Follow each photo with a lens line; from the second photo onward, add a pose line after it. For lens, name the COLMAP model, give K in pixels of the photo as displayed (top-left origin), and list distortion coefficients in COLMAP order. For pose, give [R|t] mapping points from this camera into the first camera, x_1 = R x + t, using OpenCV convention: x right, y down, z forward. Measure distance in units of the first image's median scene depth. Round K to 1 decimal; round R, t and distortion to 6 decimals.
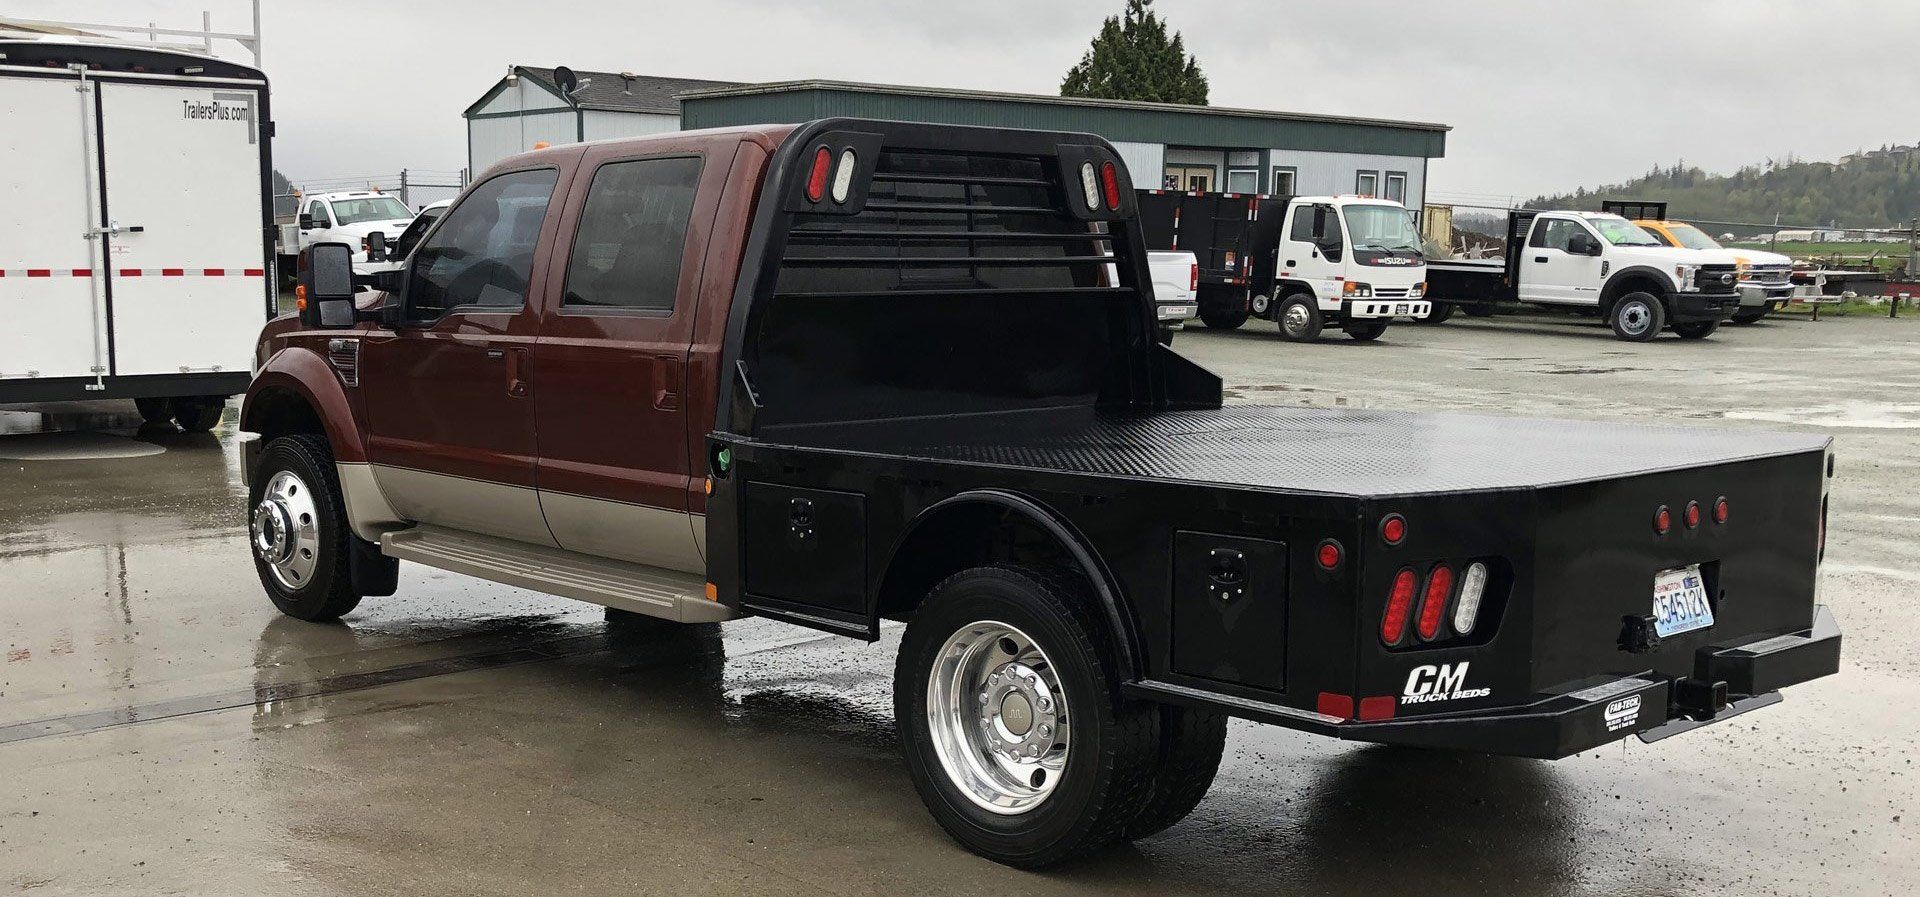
lens RADIAL K [[1962.6, 0, 960.0], [0, 1962.6, 448.5], [0, 0, 1]] dist [0.100852, -0.004437]
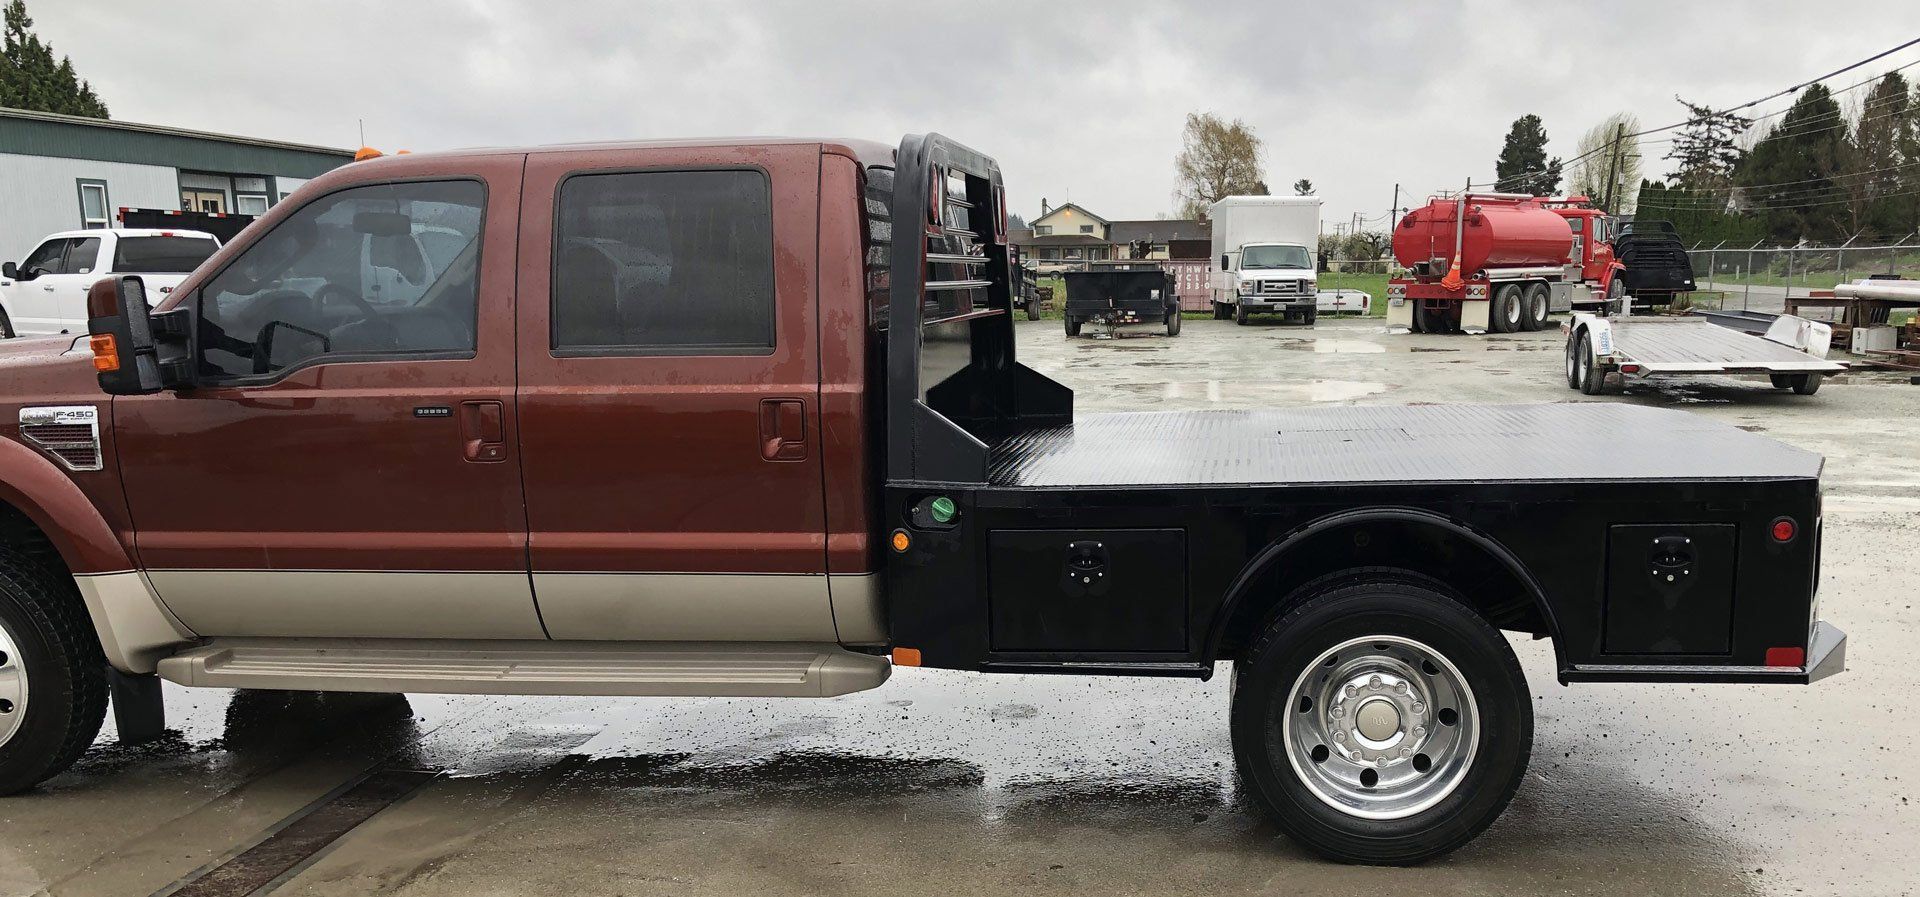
lens RADIAL K [[1642.9, 0, 960.0], [0, 1642.9, 448.5], [0, 0, 1]] dist [0.005600, -0.008946]
pose [[0.760066, -0.079922, 0.644912, -0.164125], [0.074306, 0.996588, 0.035930, -0.013398], [-0.645584, 0.020611, 0.763411, 0.114597]]
